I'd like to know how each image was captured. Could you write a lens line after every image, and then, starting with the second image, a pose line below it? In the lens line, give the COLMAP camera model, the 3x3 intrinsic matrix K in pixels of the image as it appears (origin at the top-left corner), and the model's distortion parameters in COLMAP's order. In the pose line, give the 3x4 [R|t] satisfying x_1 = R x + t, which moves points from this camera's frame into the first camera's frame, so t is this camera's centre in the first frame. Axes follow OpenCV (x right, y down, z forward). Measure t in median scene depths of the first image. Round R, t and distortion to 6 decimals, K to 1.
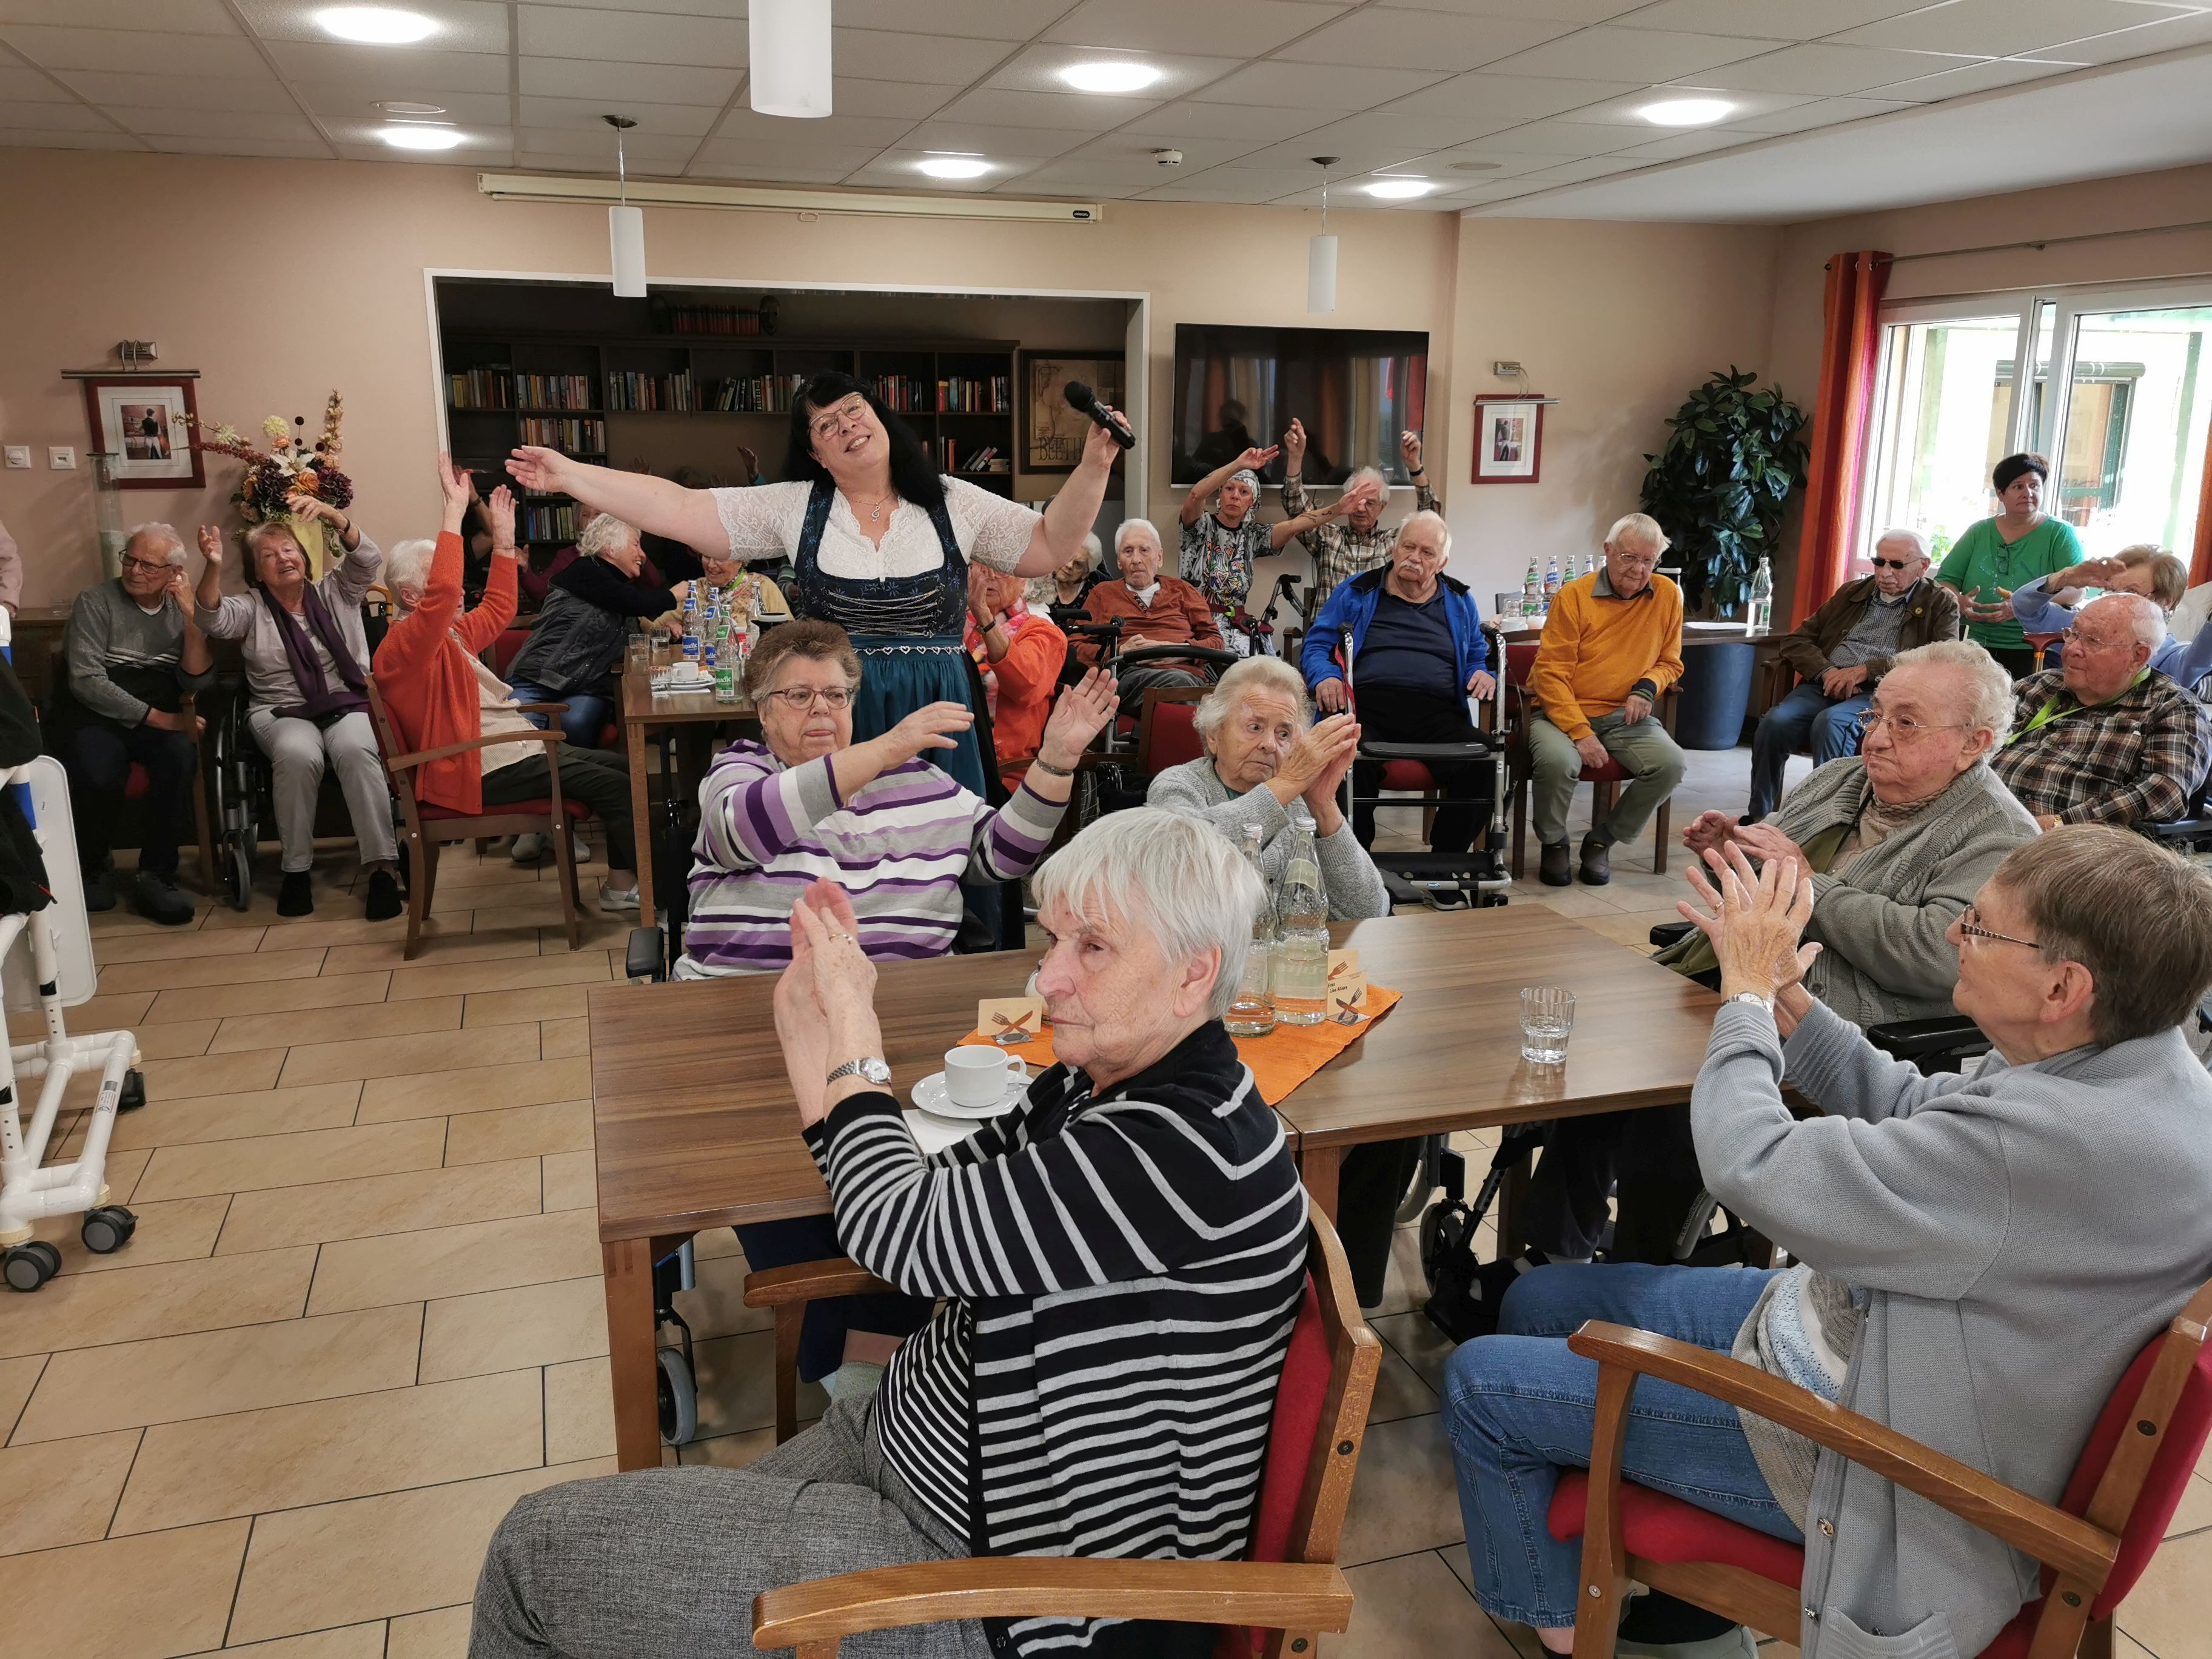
lens RADIAL K [[1732.4, 0, 1091.7], [0, 1732.4, 829.1], [0, 0, 1]] dist [0.082359, -0.094589]
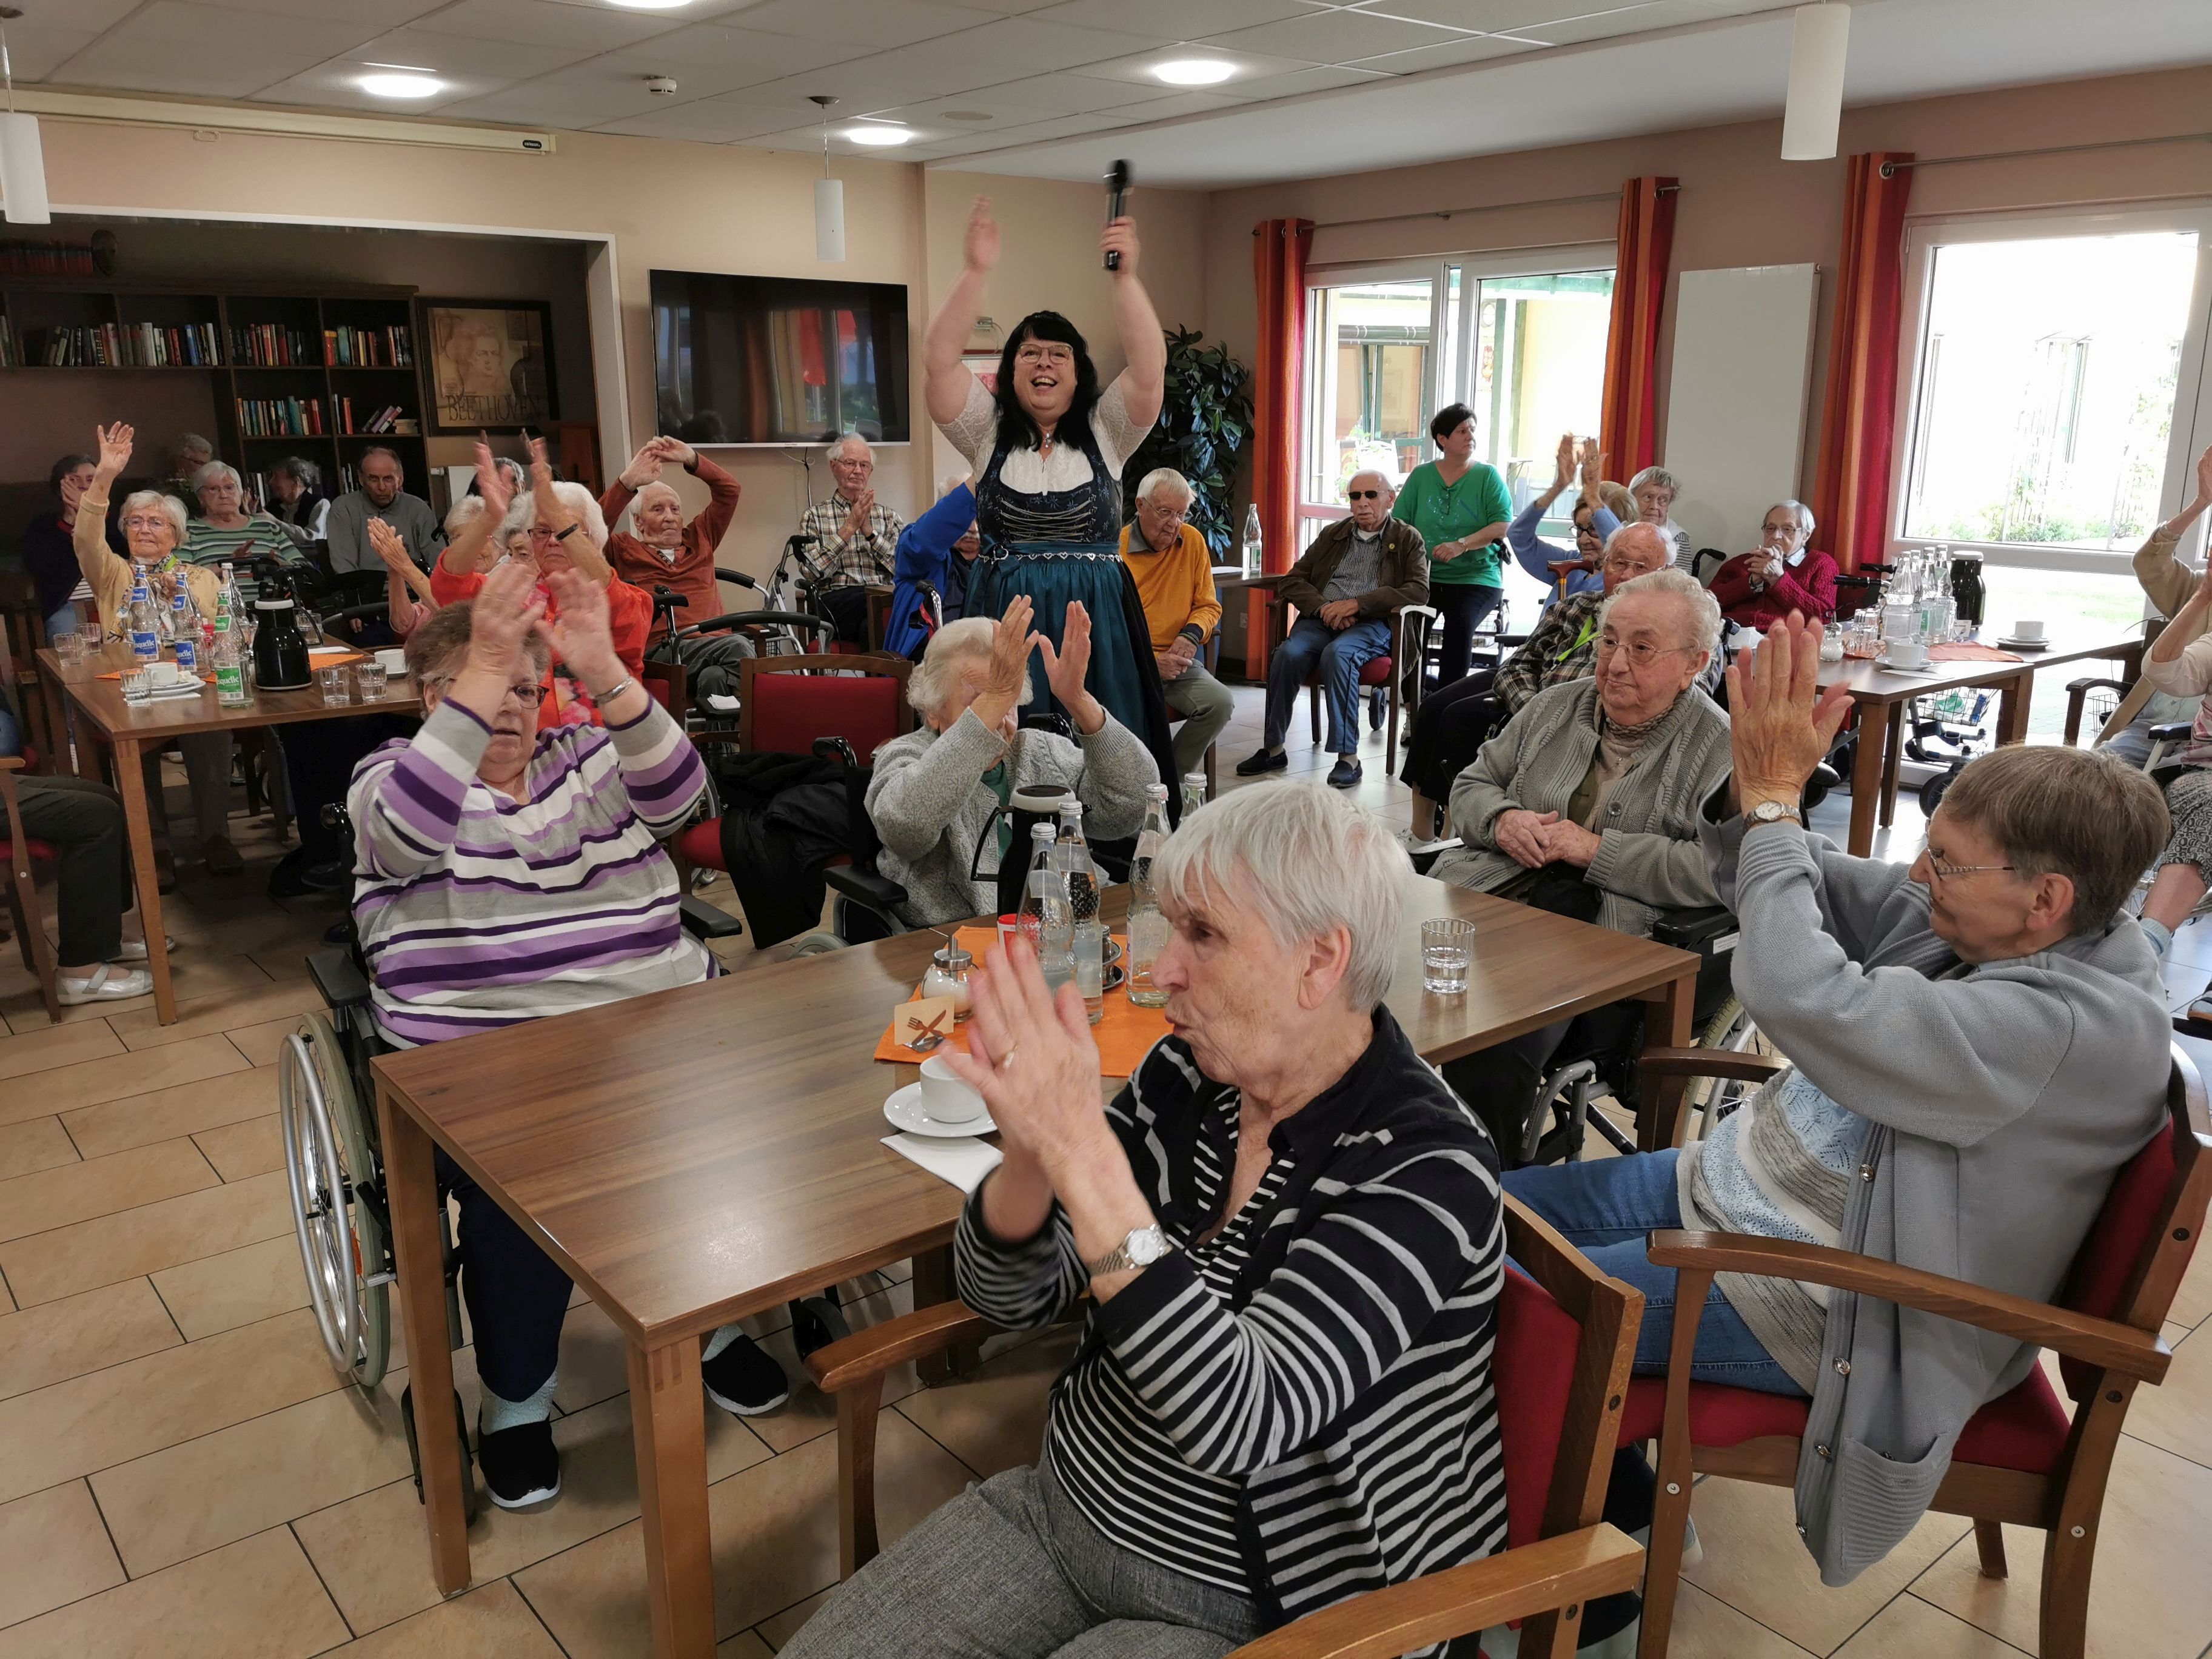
lens RADIAL K [[1732.4, 0, 1091.7], [0, 1732.4, 829.1], [0, 0, 1]] dist [0.082359, -0.094589]
pose [[0.931851, -0.097135, 0.349598, -0.091304], [0.089984, 0.995267, 0.036682, -0.005570], [-0.351507, -0.002724, 0.936181, 0.041366]]
